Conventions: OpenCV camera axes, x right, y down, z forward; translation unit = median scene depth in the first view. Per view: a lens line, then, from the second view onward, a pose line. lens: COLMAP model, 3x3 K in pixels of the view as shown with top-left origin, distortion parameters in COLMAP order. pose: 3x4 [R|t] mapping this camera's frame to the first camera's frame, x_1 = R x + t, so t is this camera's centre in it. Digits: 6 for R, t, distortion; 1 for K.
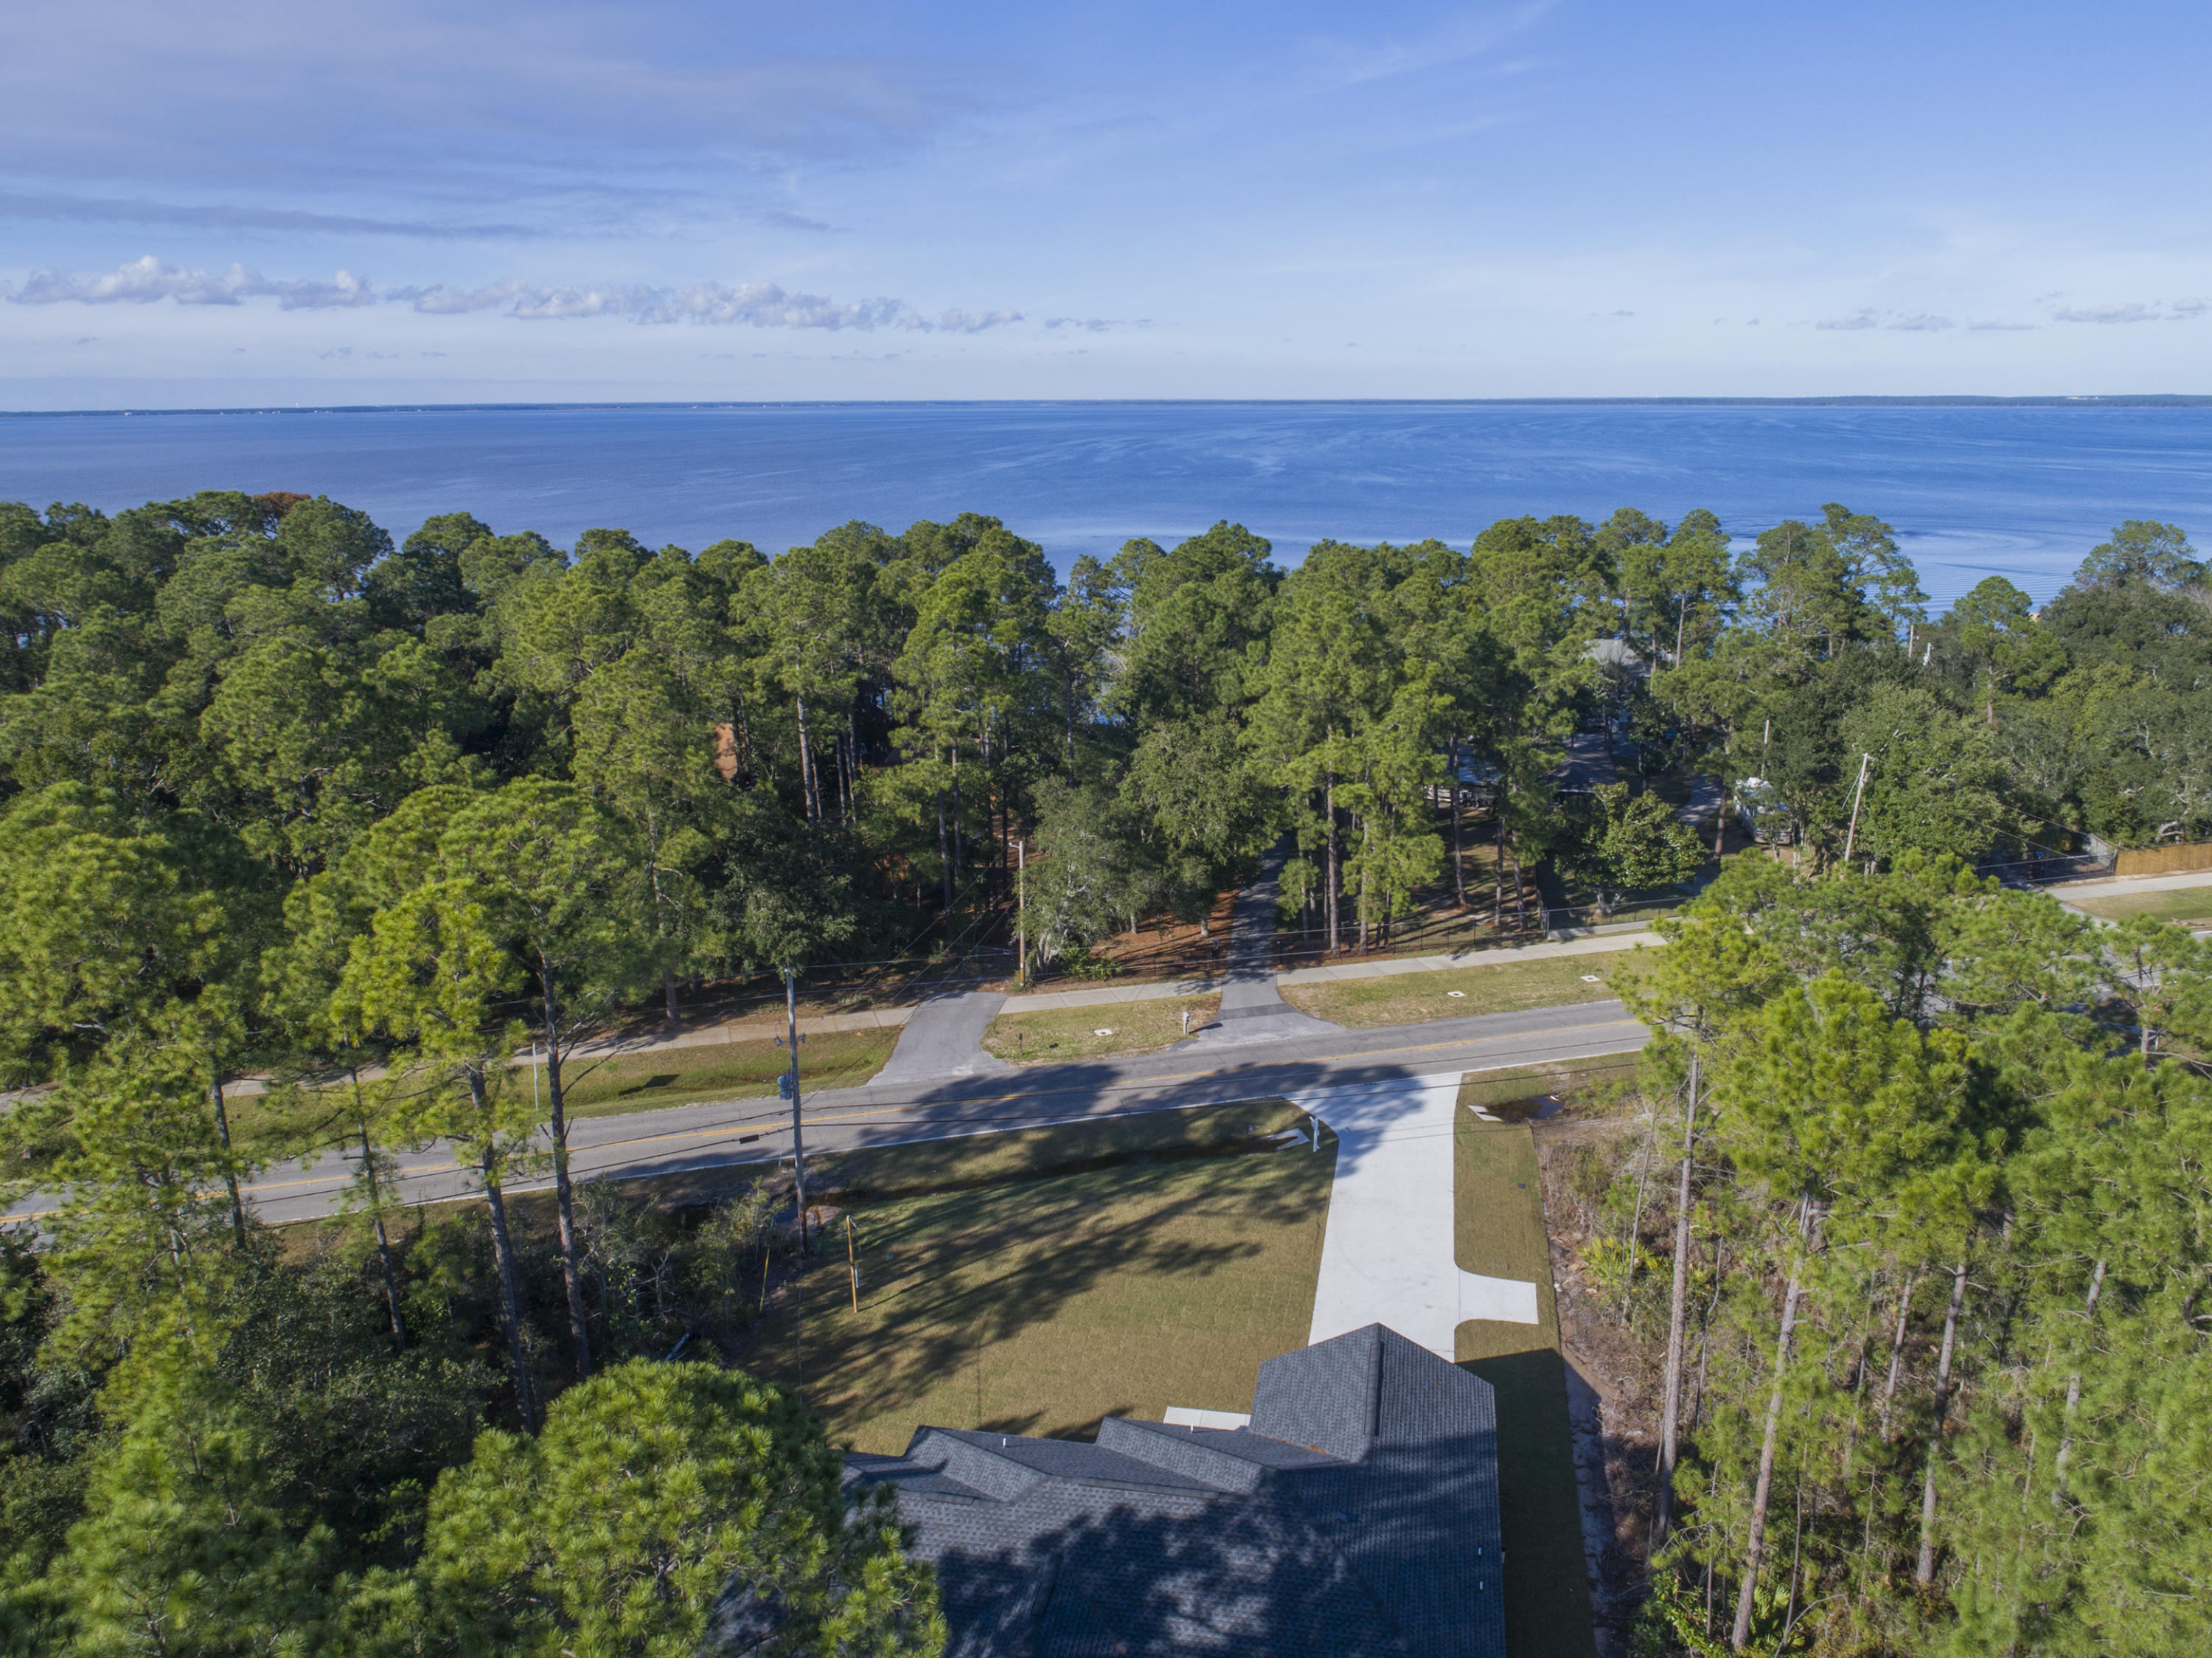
lens RADIAL K [[1539.1, 0, 1106.0], [0, 1539.1, 829.0], [0, 0, 1]] dist [-0.079569, 0.001134]
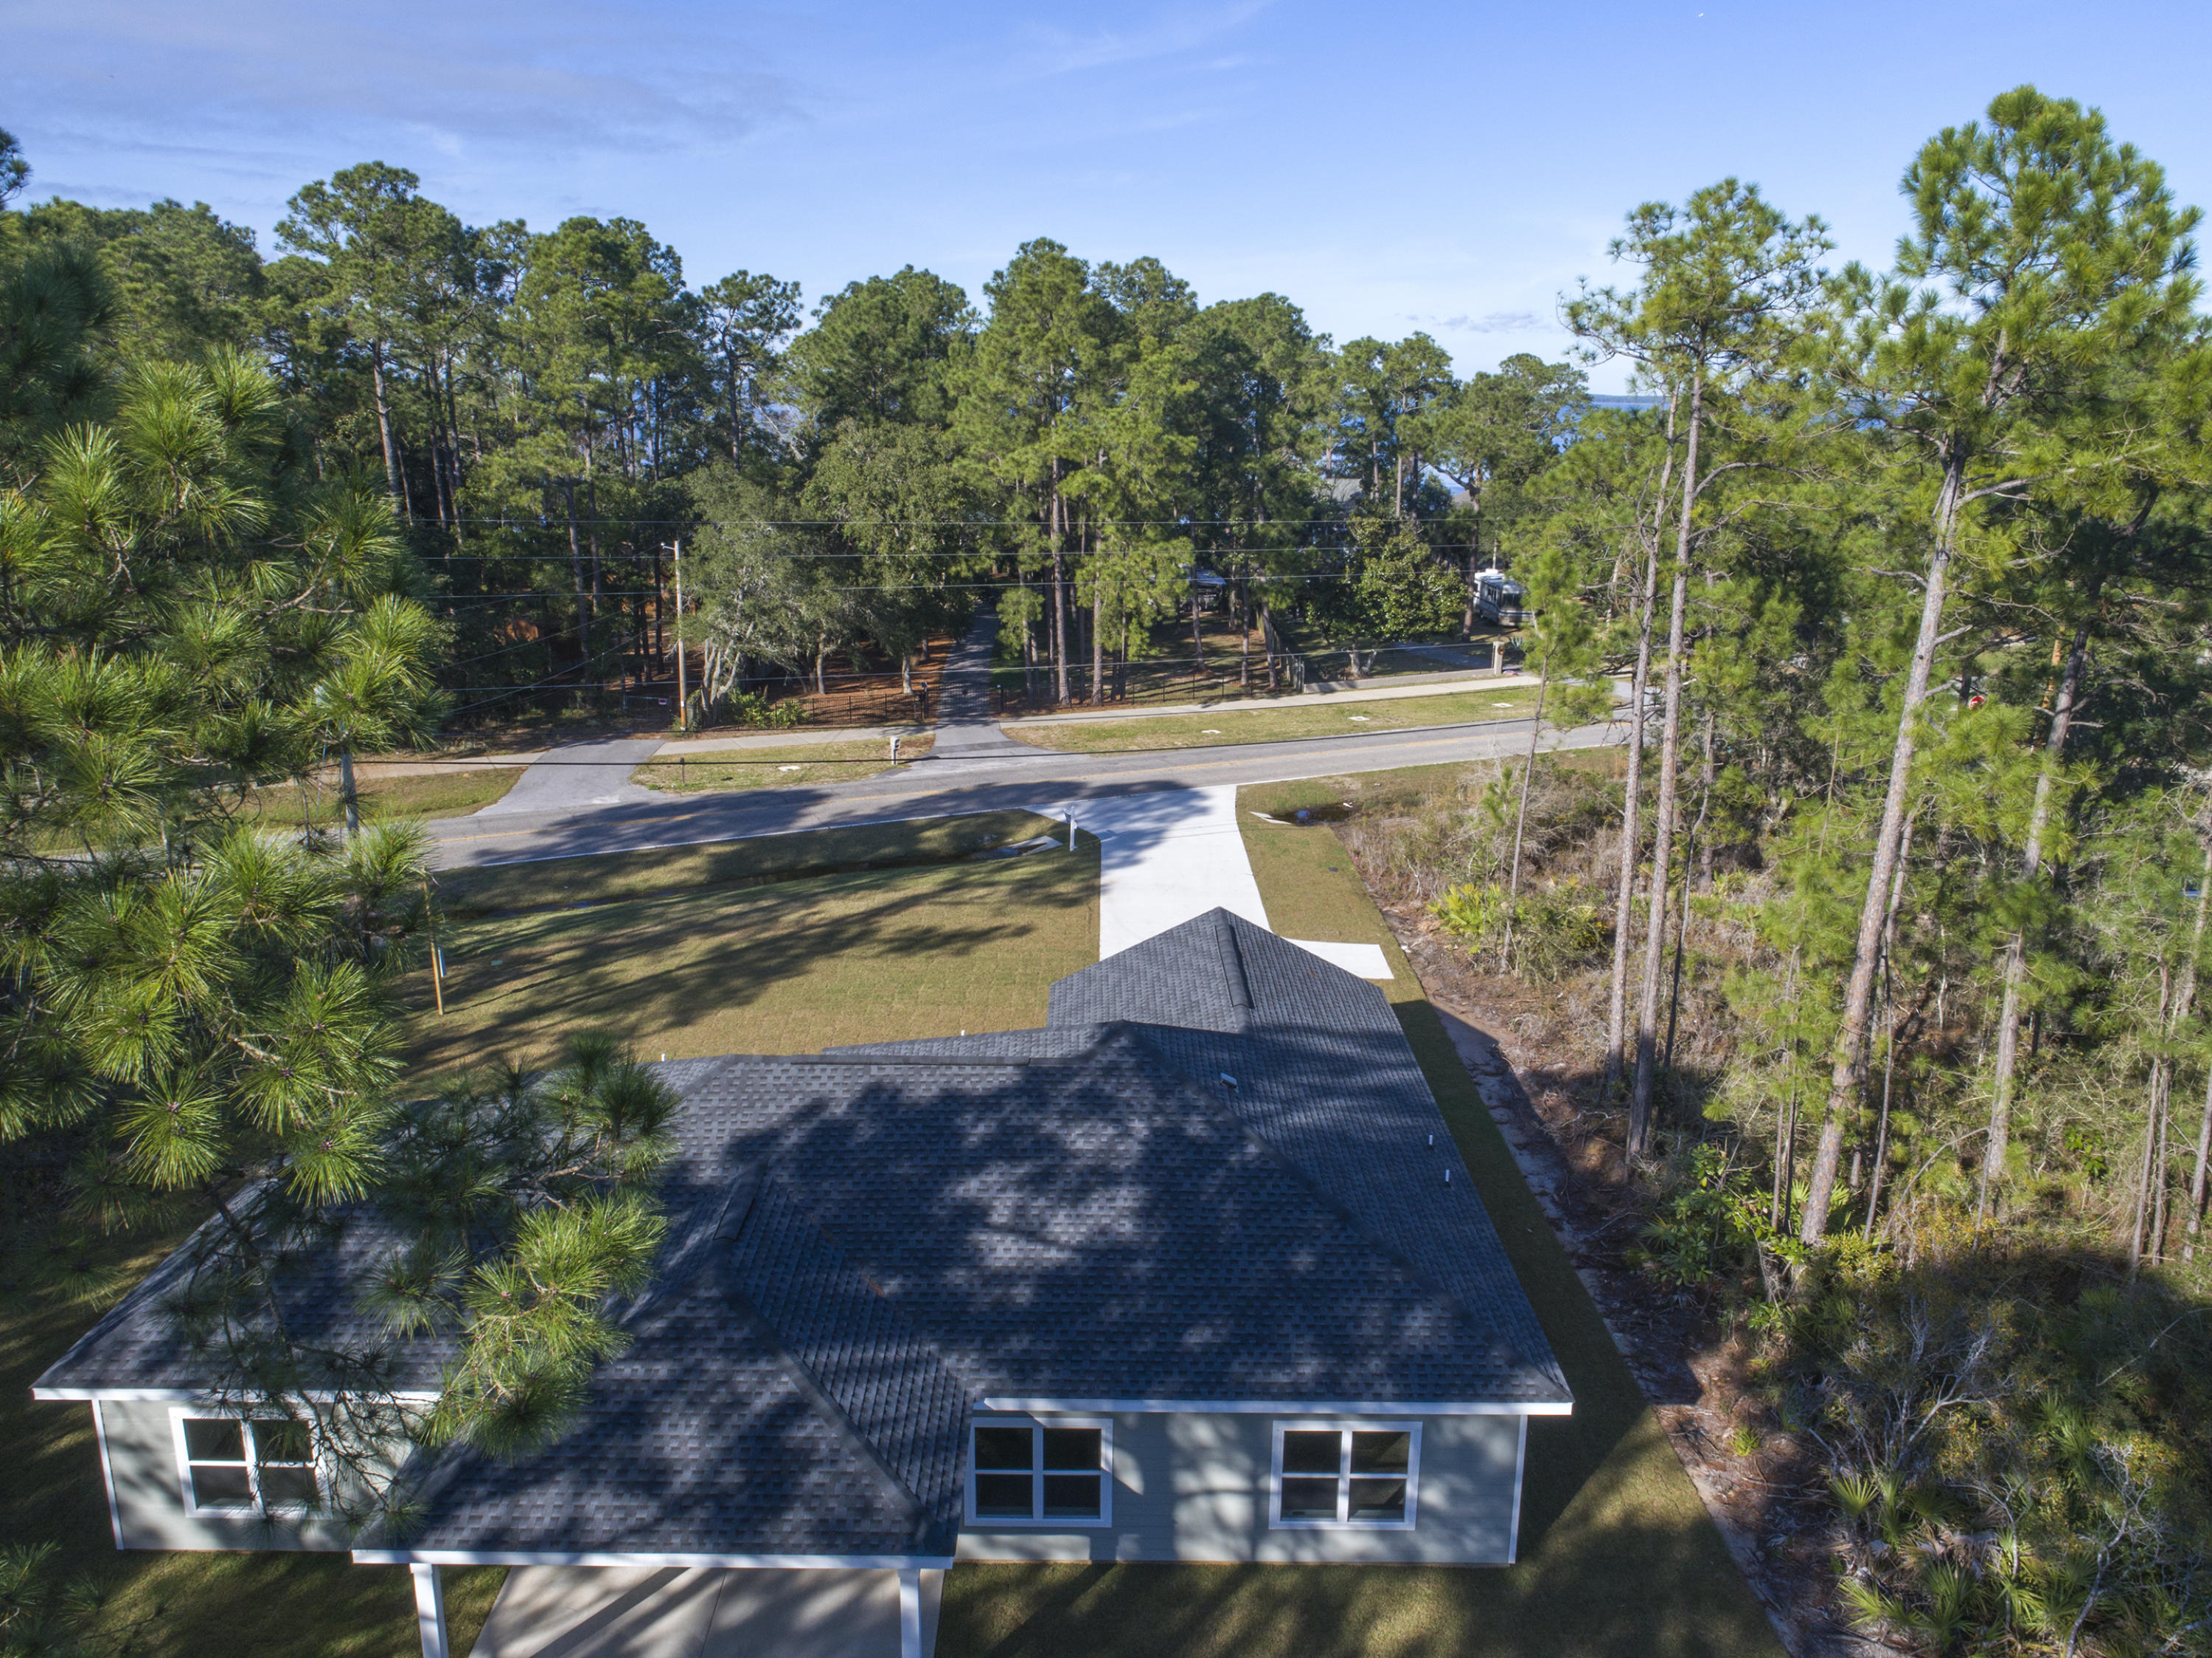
lens RADIAL K [[1570.4, 0, 1106.0], [0, 1570.4, 829.0], [0, 0, 1]] dist [0.004831, 0.001156]
pose [[0.977418, -0.042770, 0.206941, -0.013809], [0.040946, 0.999076, 0.013090, 0.155078], [-0.207310, -0.004321, 0.978266, 0.164858]]
